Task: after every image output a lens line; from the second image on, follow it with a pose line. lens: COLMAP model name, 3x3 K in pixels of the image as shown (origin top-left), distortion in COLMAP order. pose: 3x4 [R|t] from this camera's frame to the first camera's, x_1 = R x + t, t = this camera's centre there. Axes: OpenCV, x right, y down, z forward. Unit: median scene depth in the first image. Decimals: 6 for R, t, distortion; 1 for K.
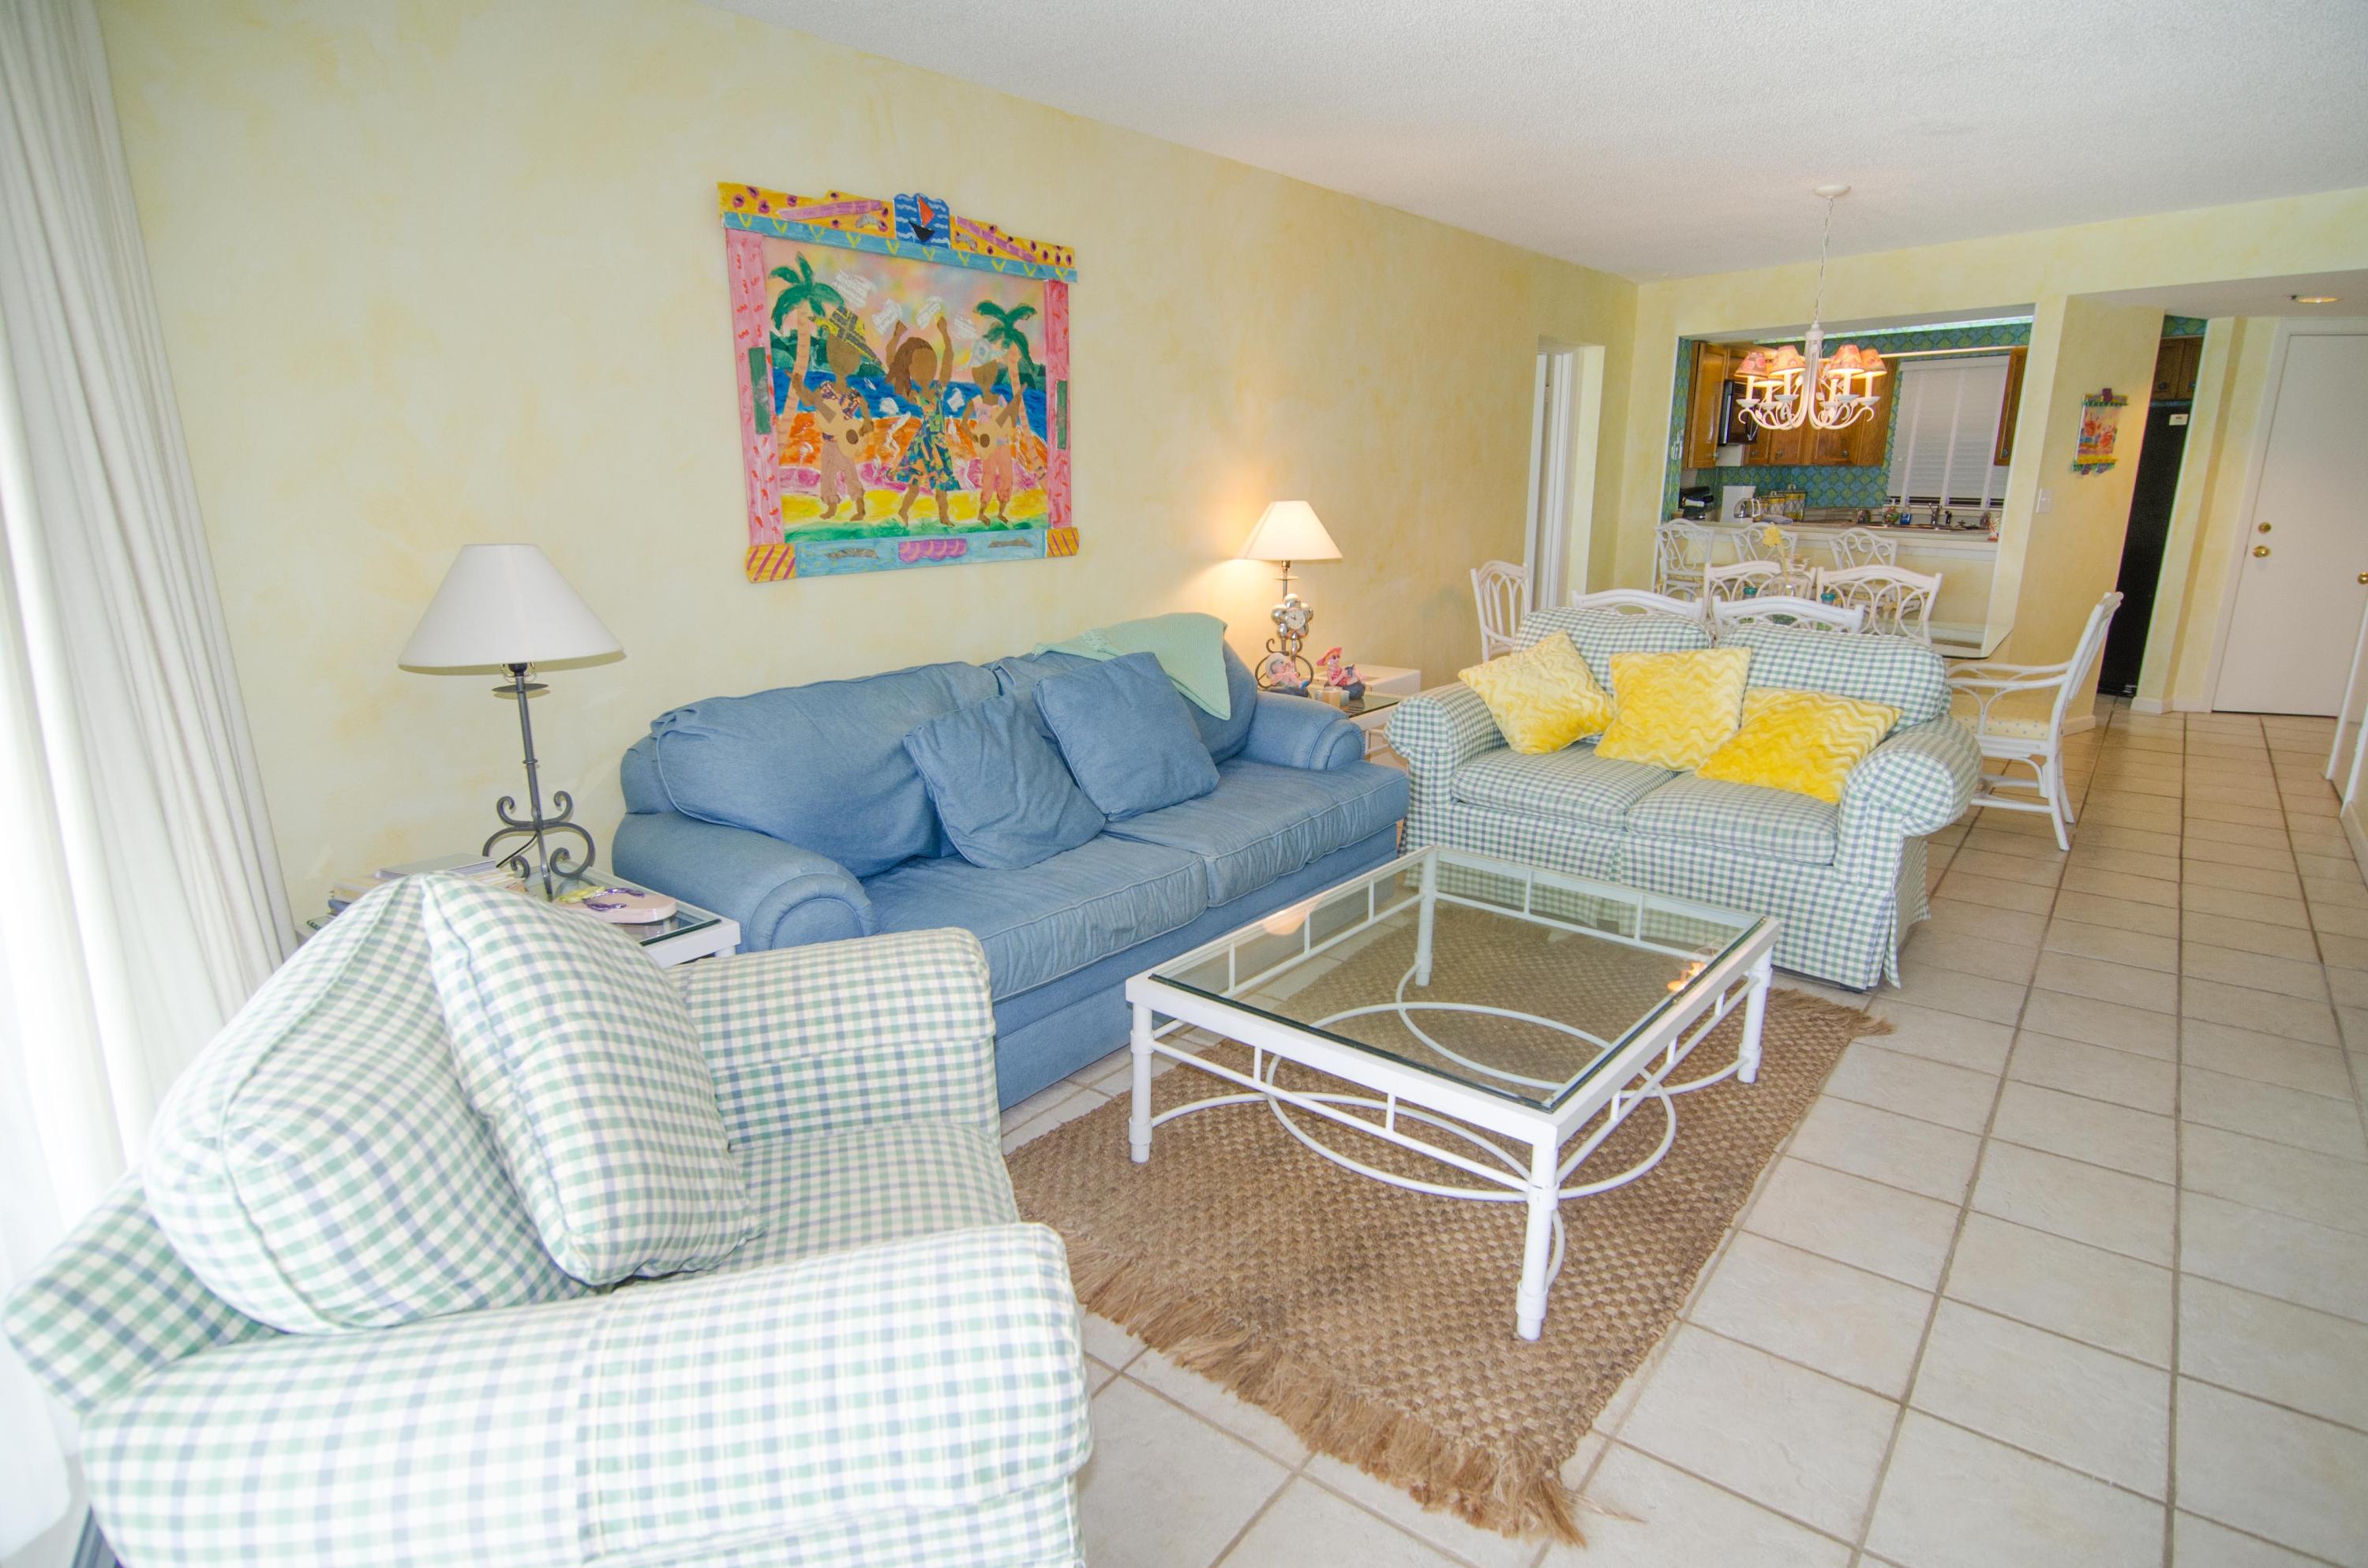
lens RADIAL K [[1270.9, 0, 1186.0], [0, 1270.9, 802.8], [0, 0, 1]] dist [-0.003122, -0.011883]
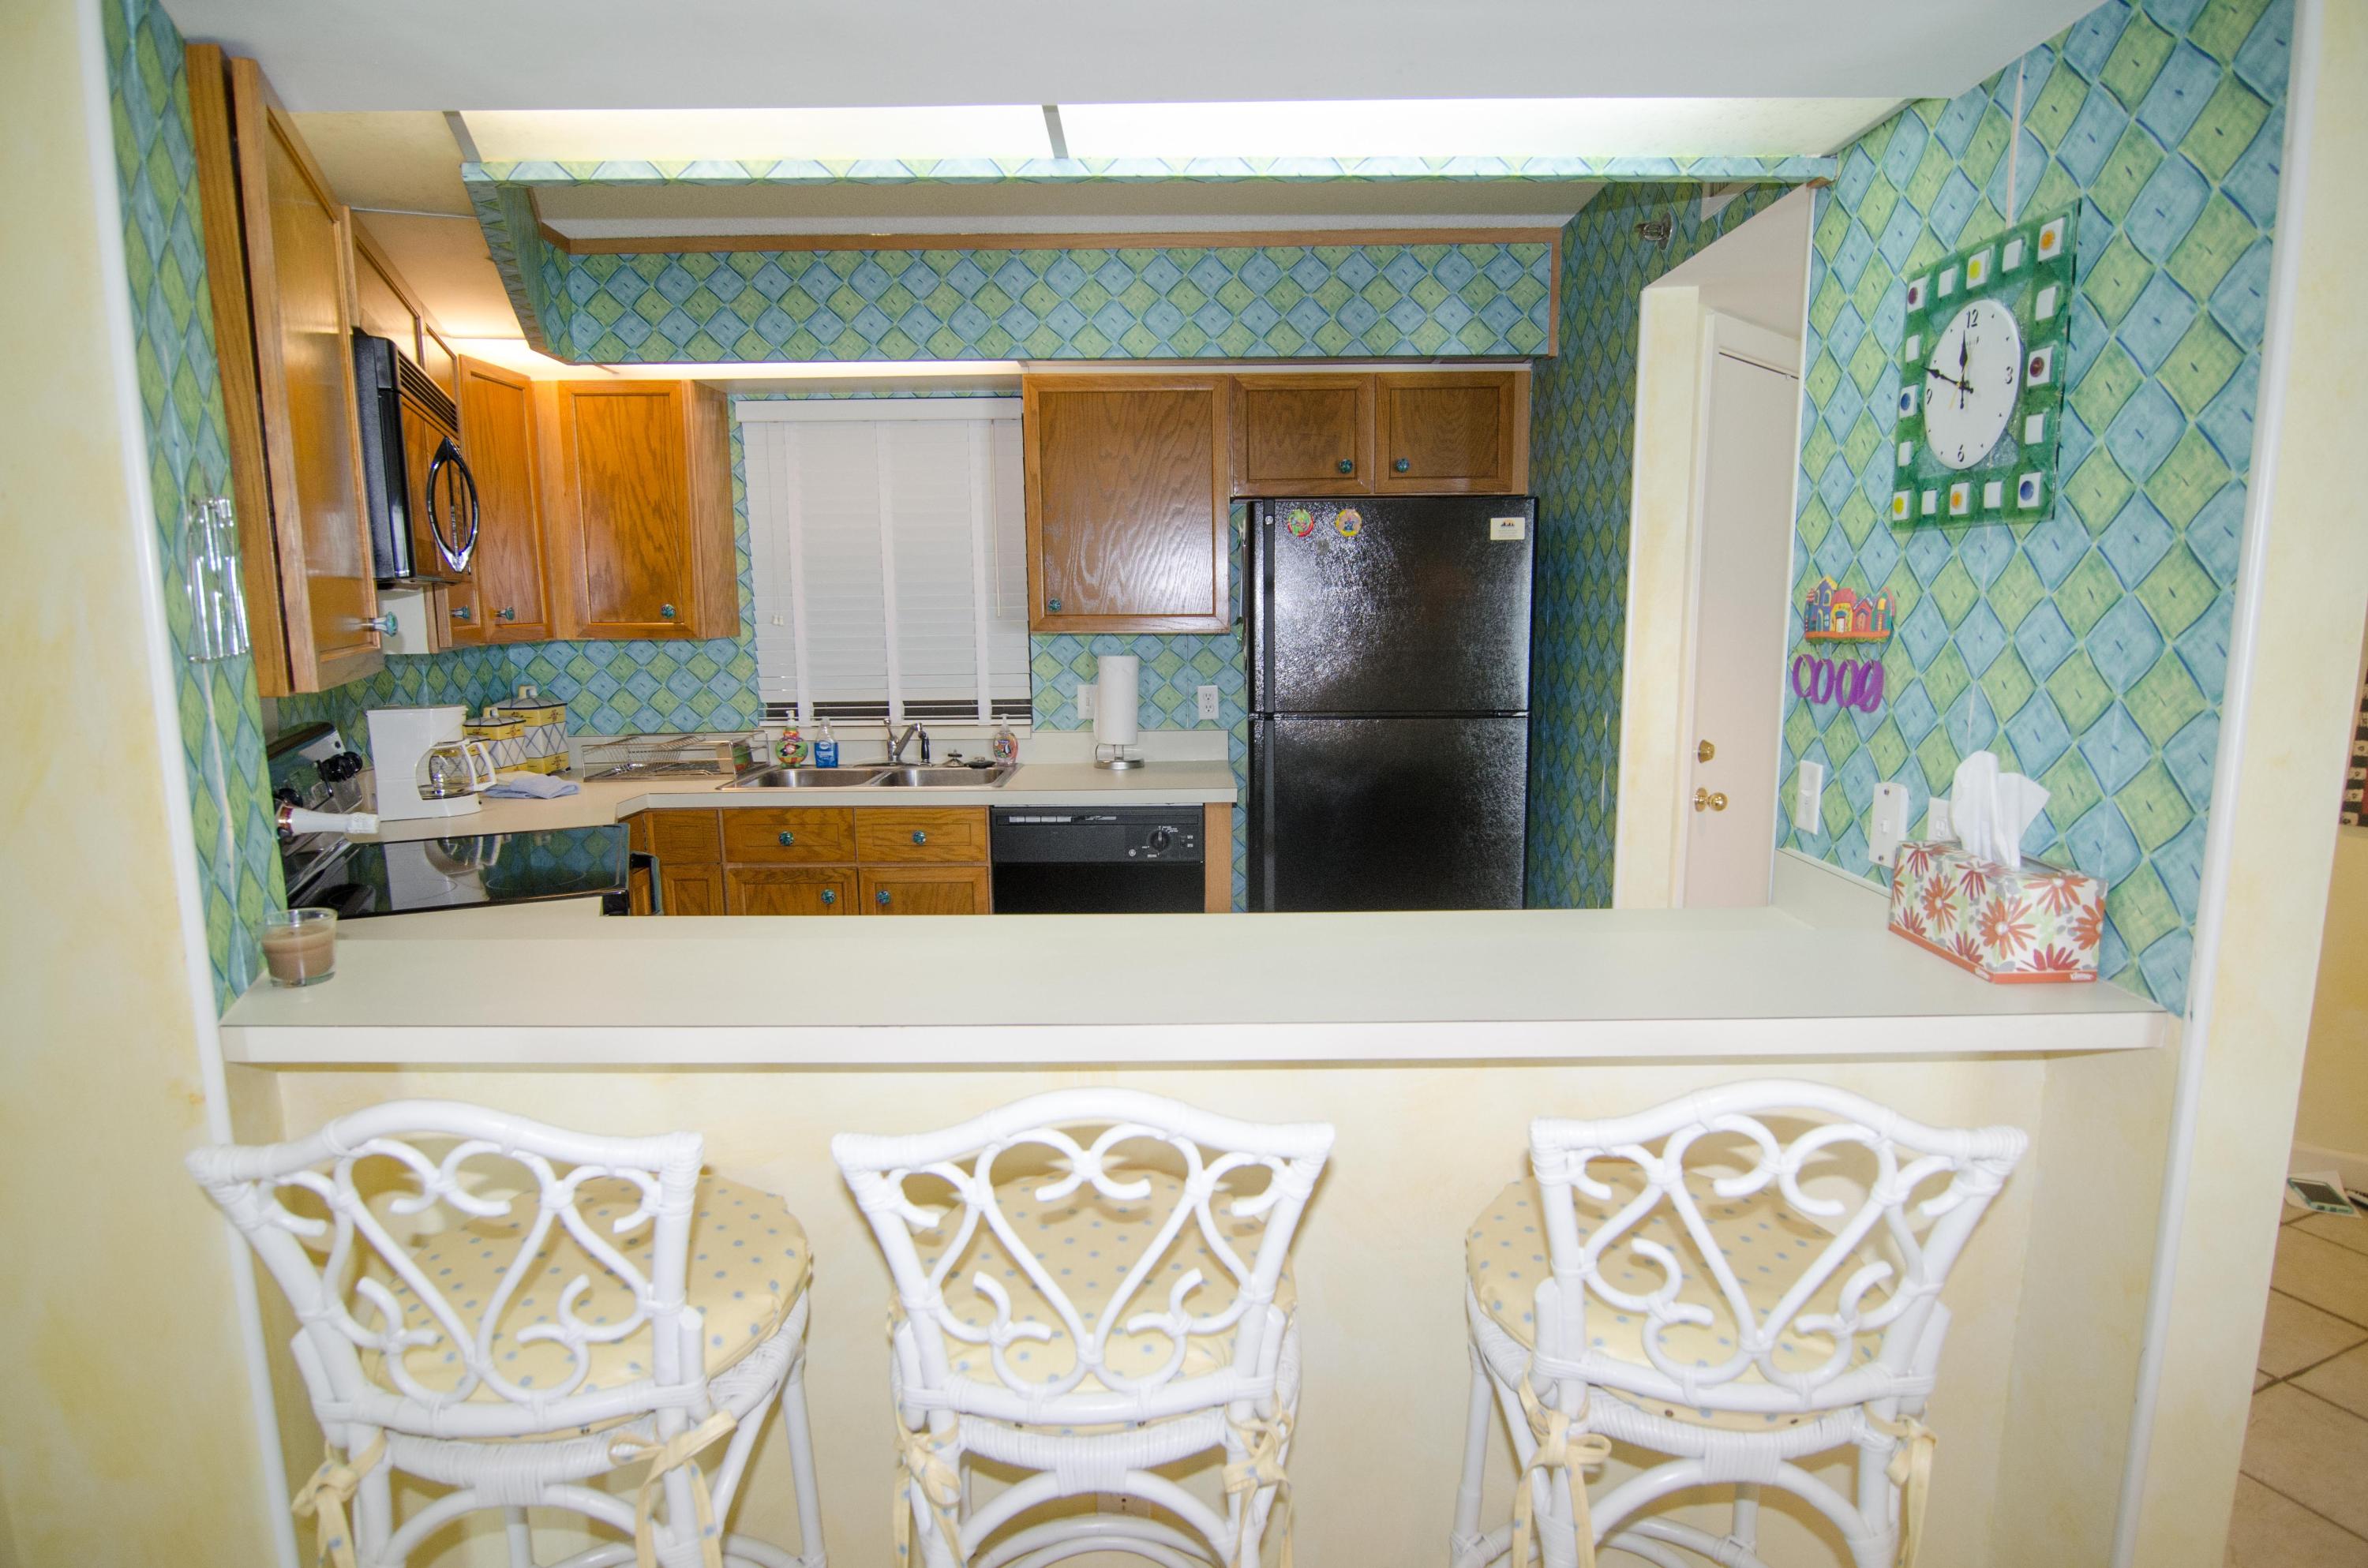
lens RADIAL K [[1270.9, 0, 1186.0], [0, 1270.9, 802.8], [0, 0, 1]] dist [-0.003122, -0.011883]
pose [[0.494993, -0.136563, 0.858098, 0.342405], [0.234835, 0.971846, 0.019201, -0.256128], [-0.836561, 0.192007, 0.513127, 0.923741]]
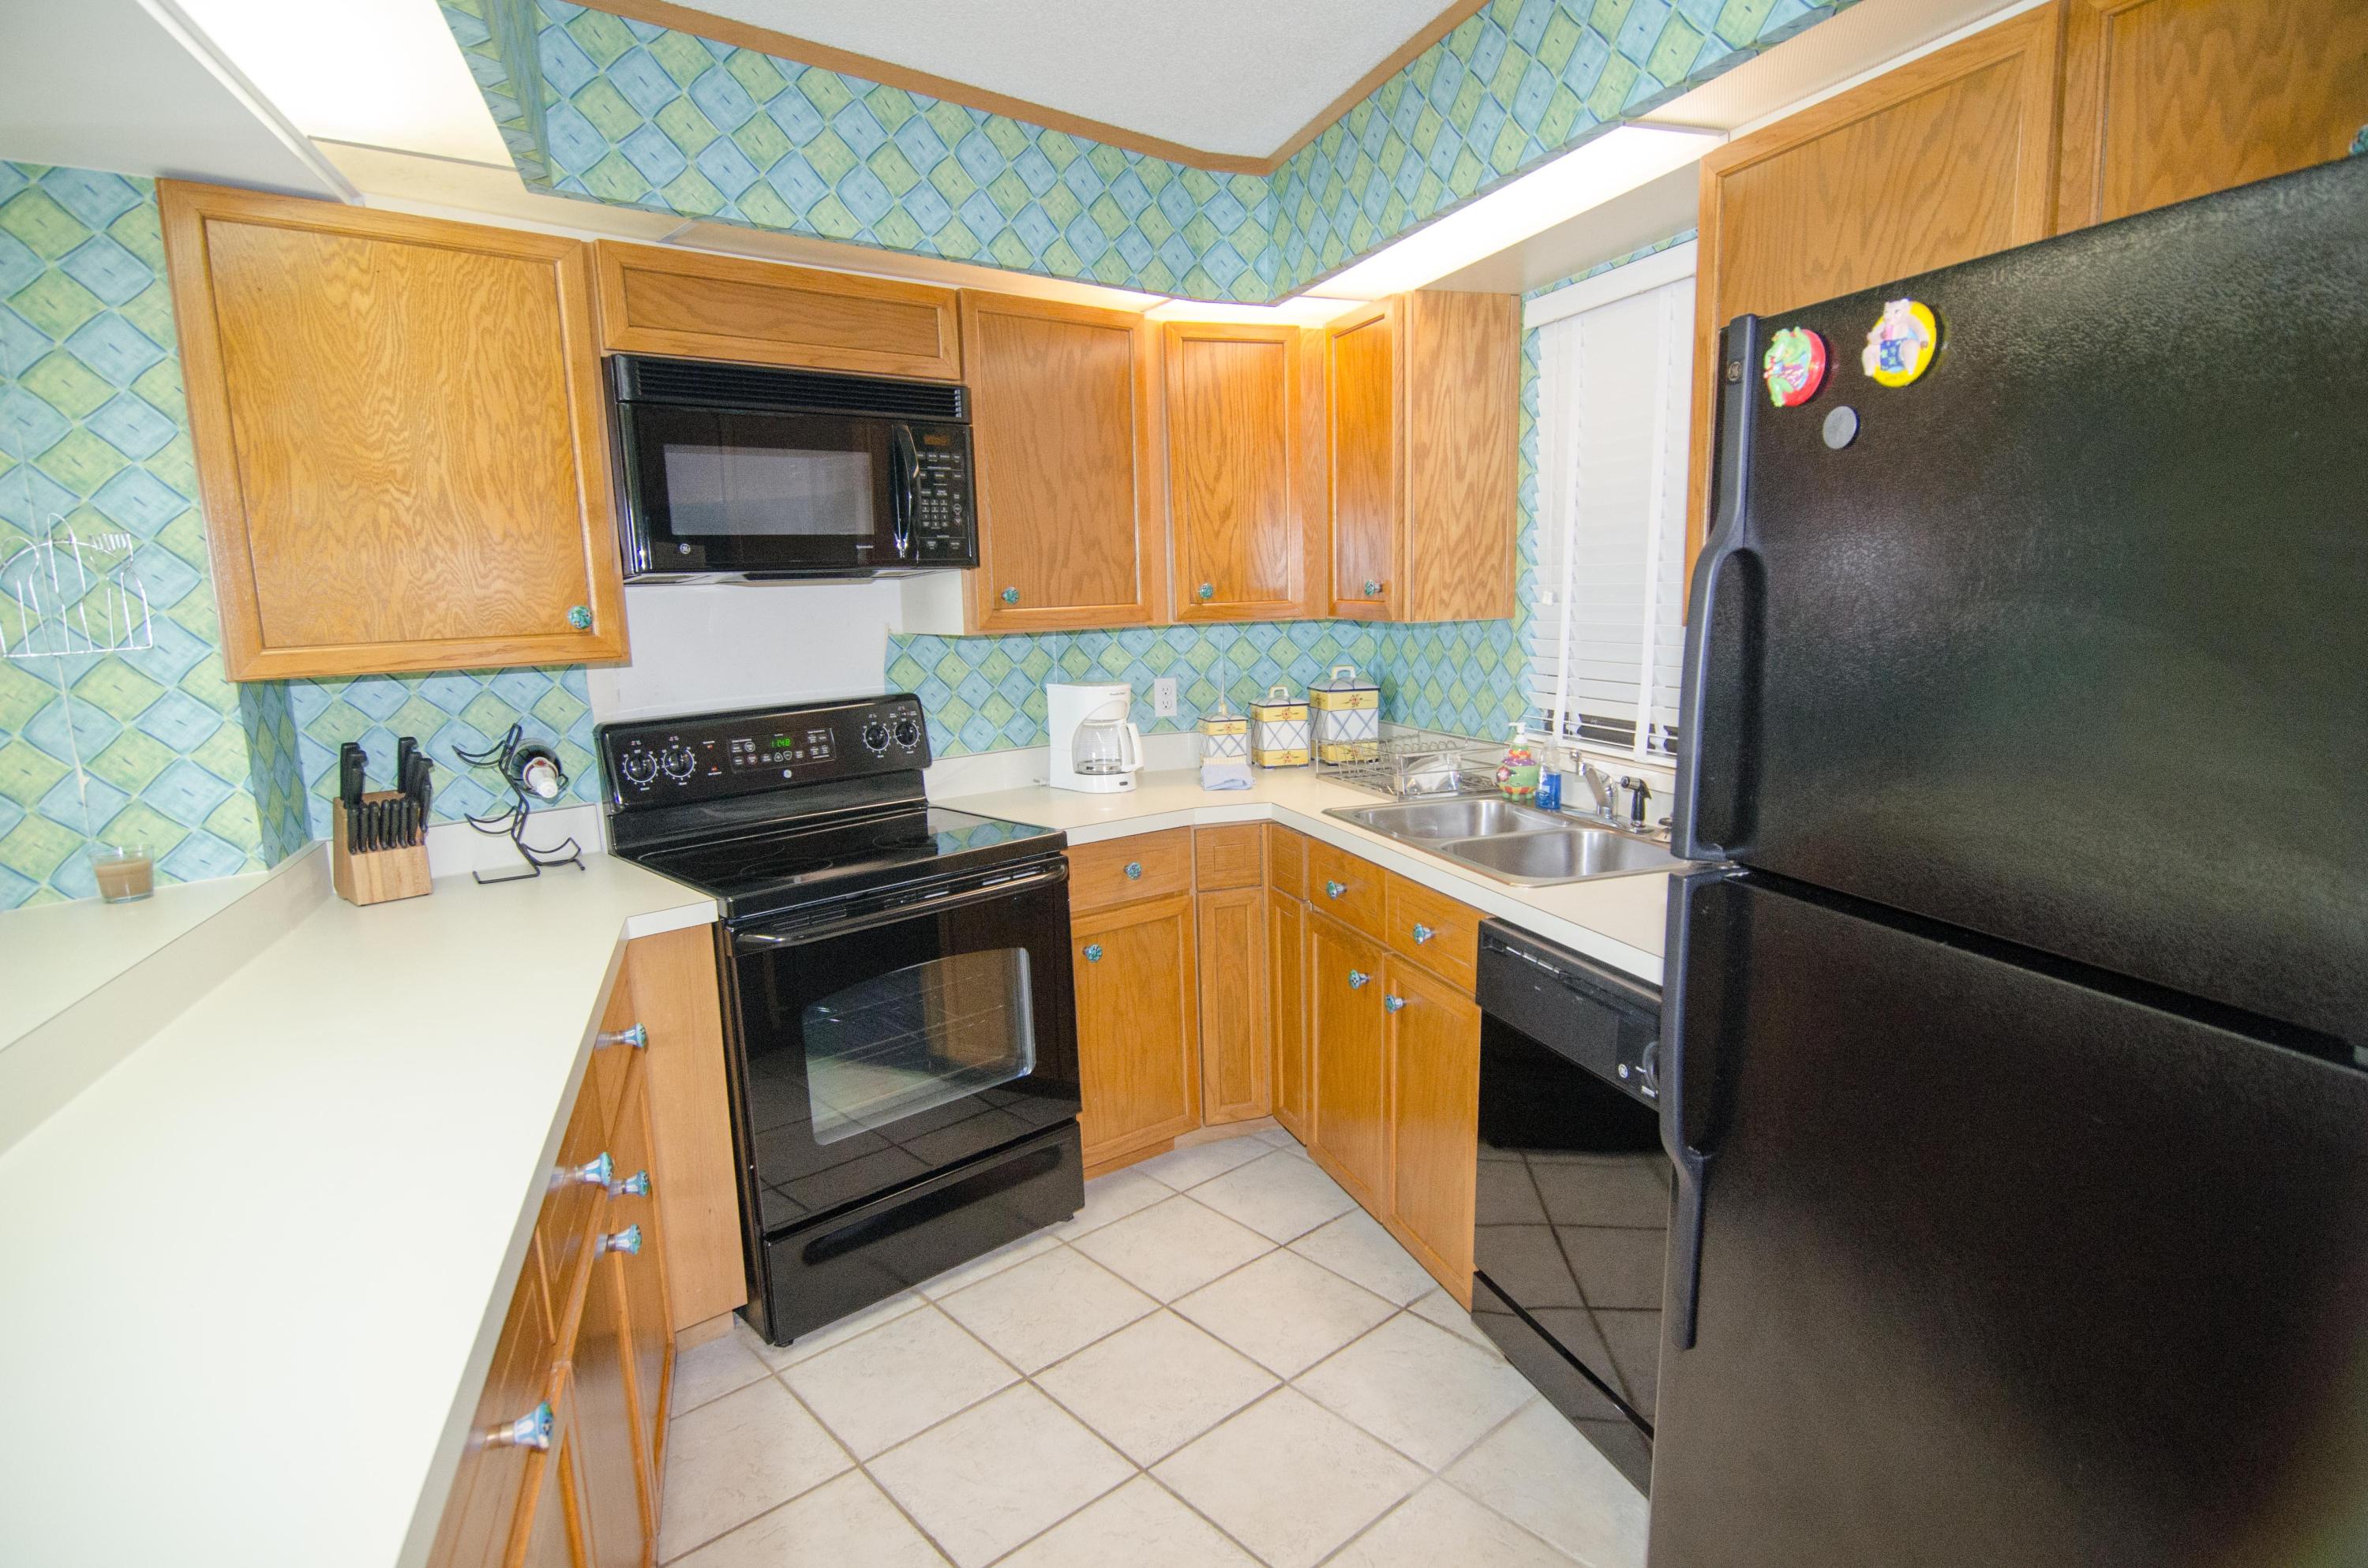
lens RADIAL K [[1270.9, 0, 1186.0], [0, 1270.9, 802.8], [0, 0, 1]] dist [-0.003122, -0.011883]
pose [[0.981195, 0.010968, -0.192709, 0.740690], [-0.028327, 0.995757, -0.087556, -0.261471], [0.190931, 0.091368, 0.977342, 0.931443]]
